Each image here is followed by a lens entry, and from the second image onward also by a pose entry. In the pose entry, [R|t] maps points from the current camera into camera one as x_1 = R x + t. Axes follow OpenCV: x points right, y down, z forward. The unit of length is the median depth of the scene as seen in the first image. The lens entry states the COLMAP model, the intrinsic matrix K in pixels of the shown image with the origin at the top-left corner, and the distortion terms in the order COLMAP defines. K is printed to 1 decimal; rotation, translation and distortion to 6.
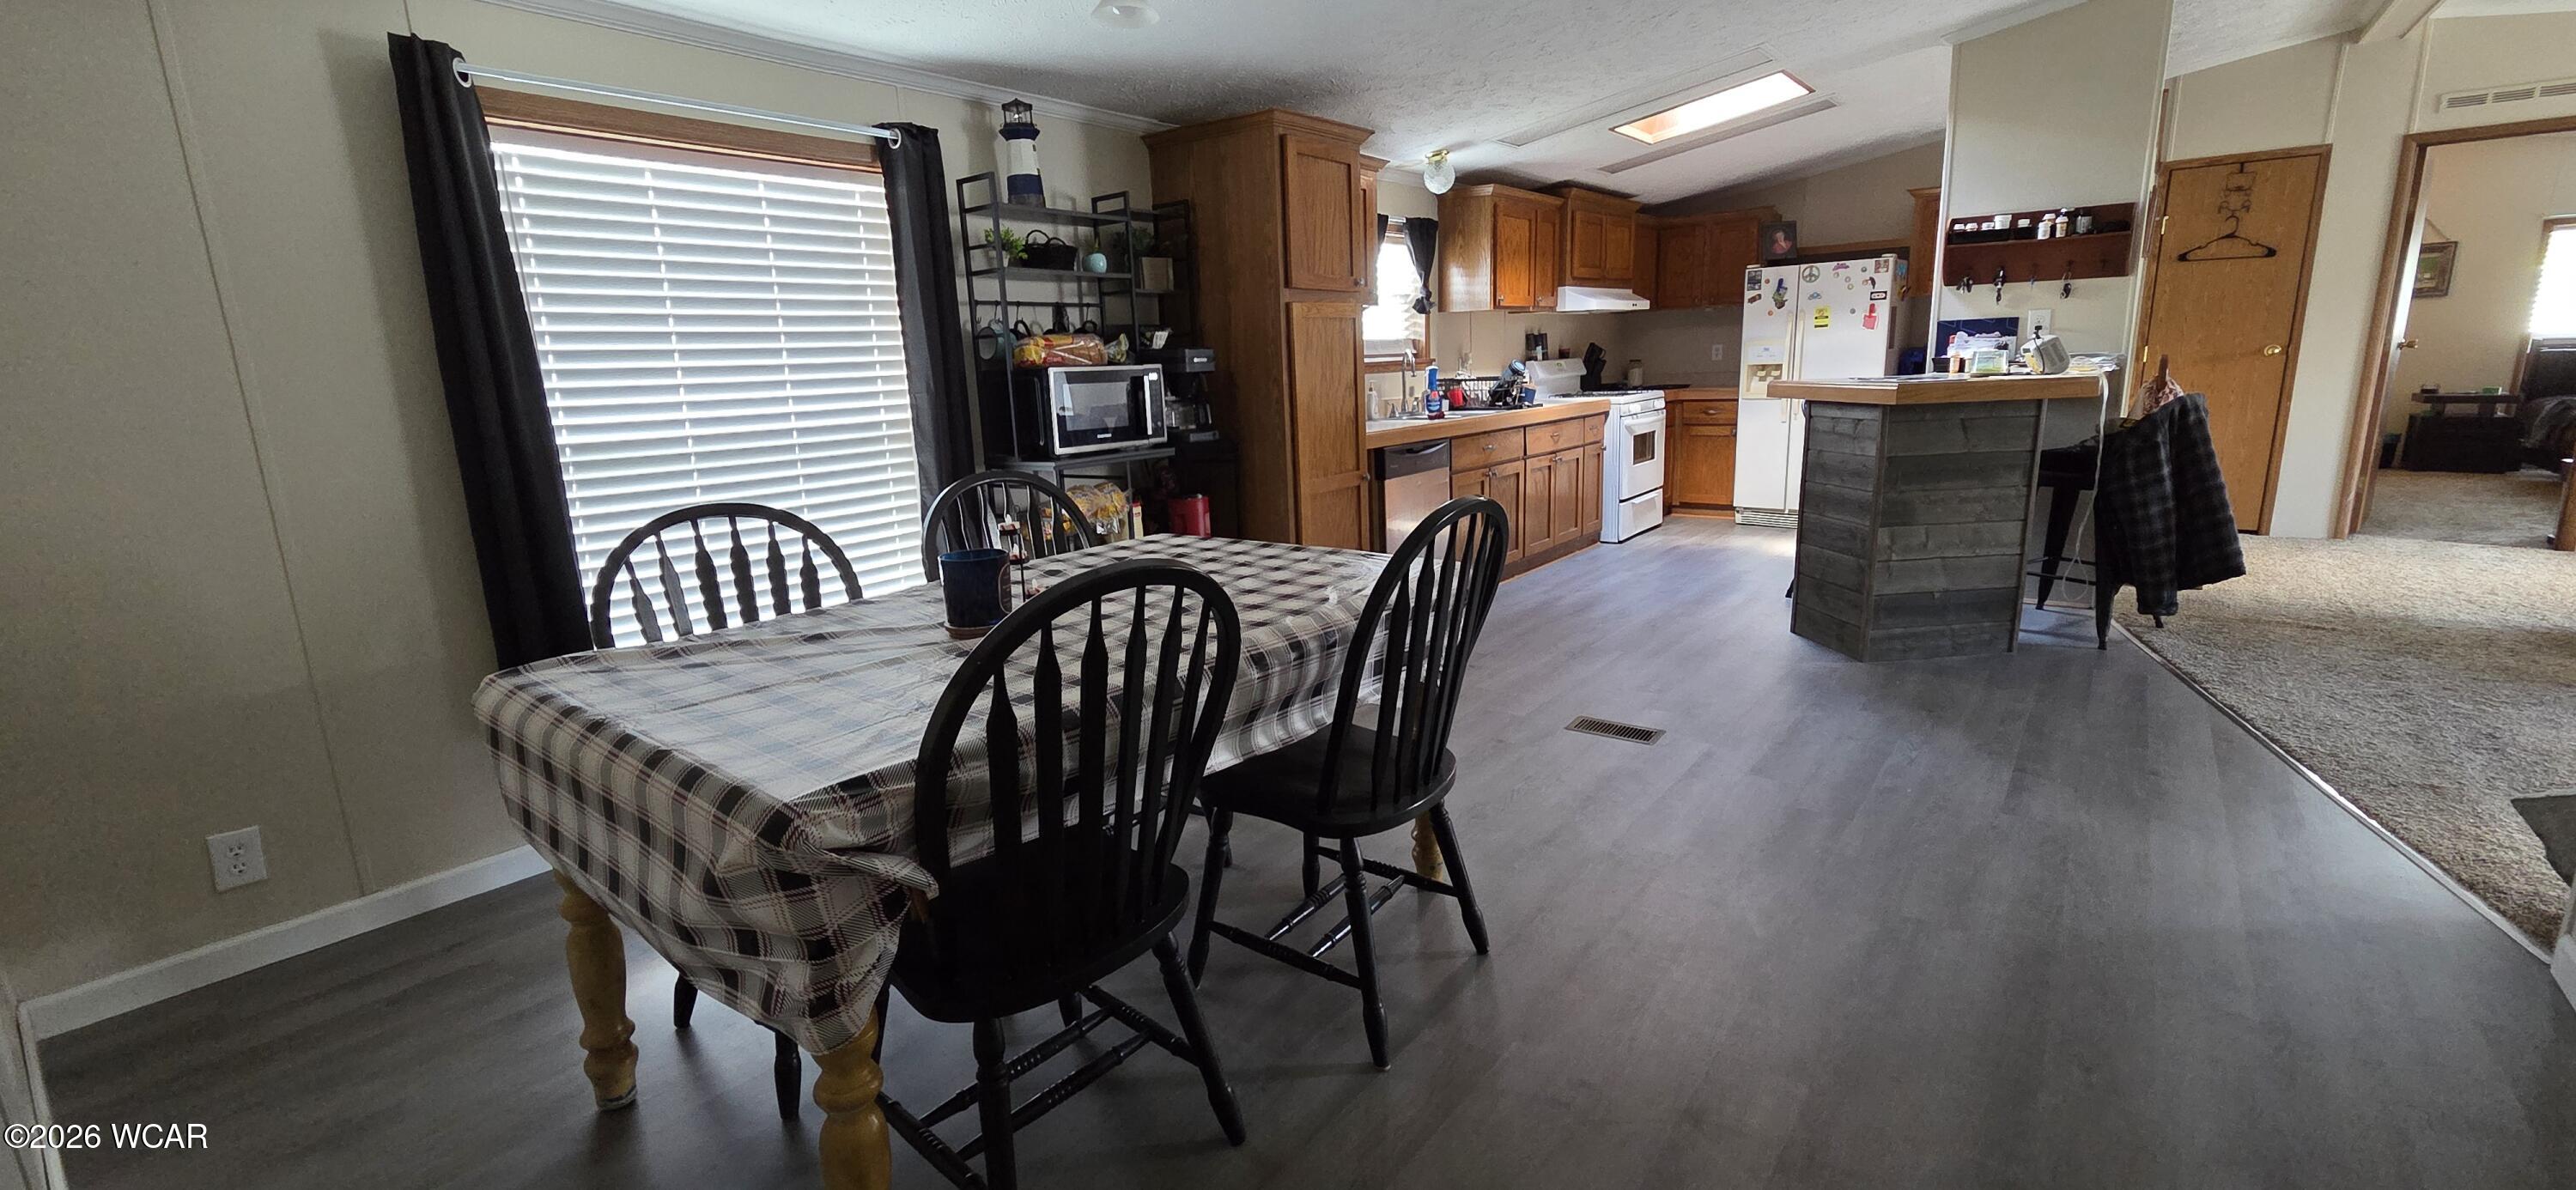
lens RADIAL K [[1052.4, 0, 1285.1], [0, 1052.4, 586.7], [0, 0, 1]] dist [0.001302, 0.000564]
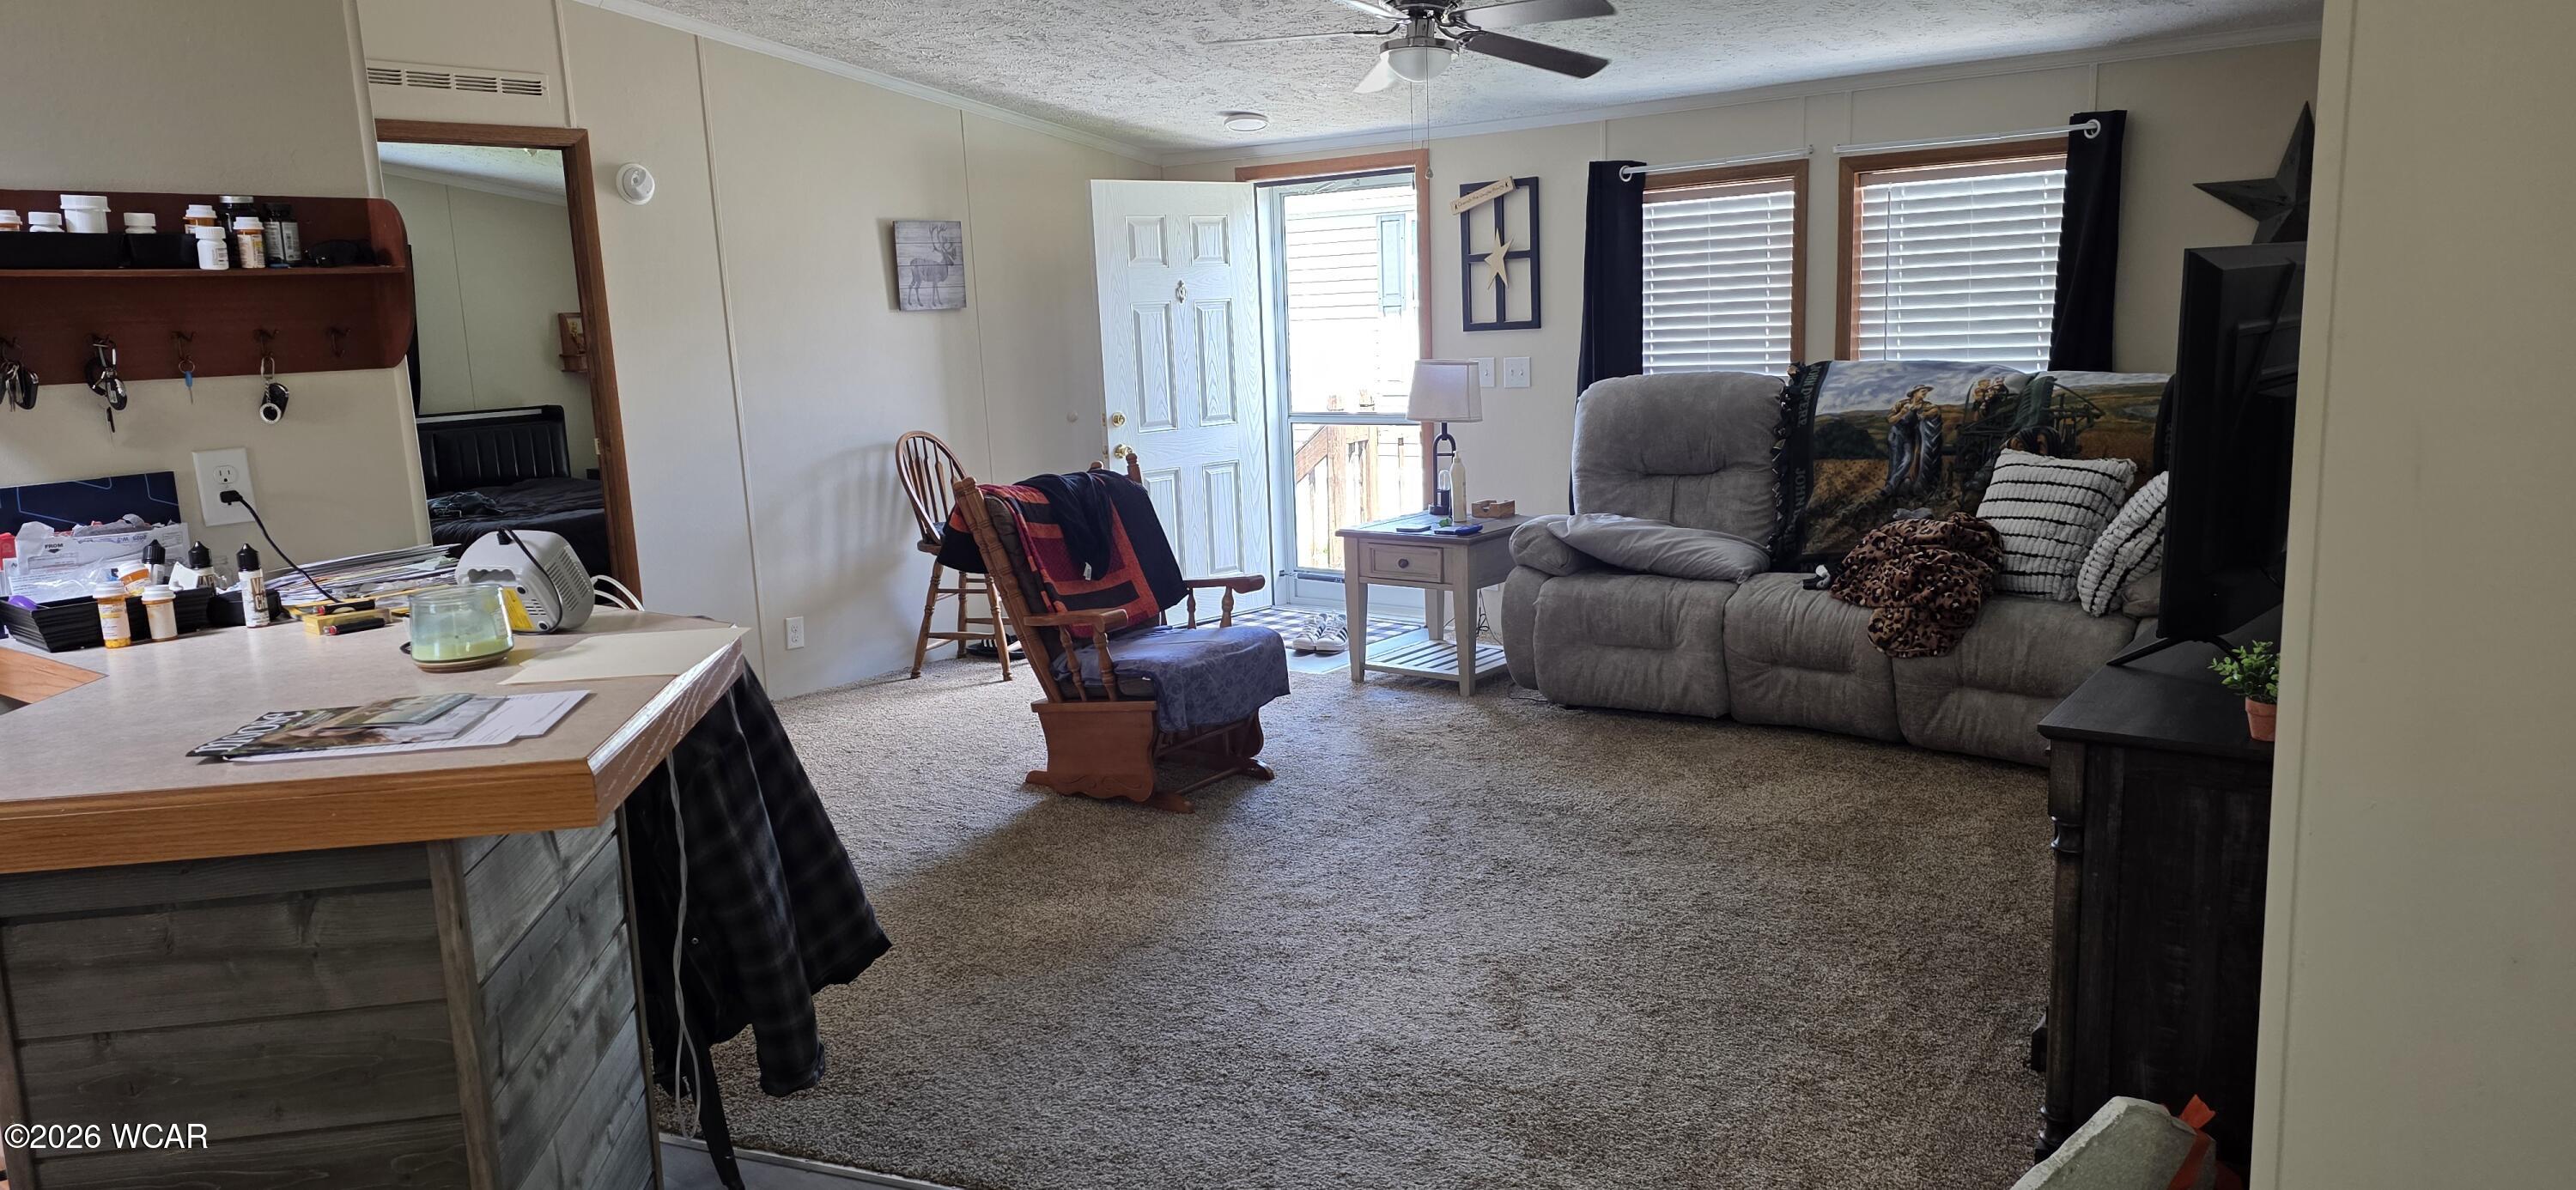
lens RADIAL K [[1695.9, 0, 1265.5], [0, 1695.9, 609.7], [0, 0, 1]] dist [0.050900, -0.038625]
pose [[-0.005397, -0.143723, 0.989603, 0.113990], [0.254110, 0.956936, 0.140364, -0.245940], [-0.967160, 0.252225, 0.031357, 0.778699]]
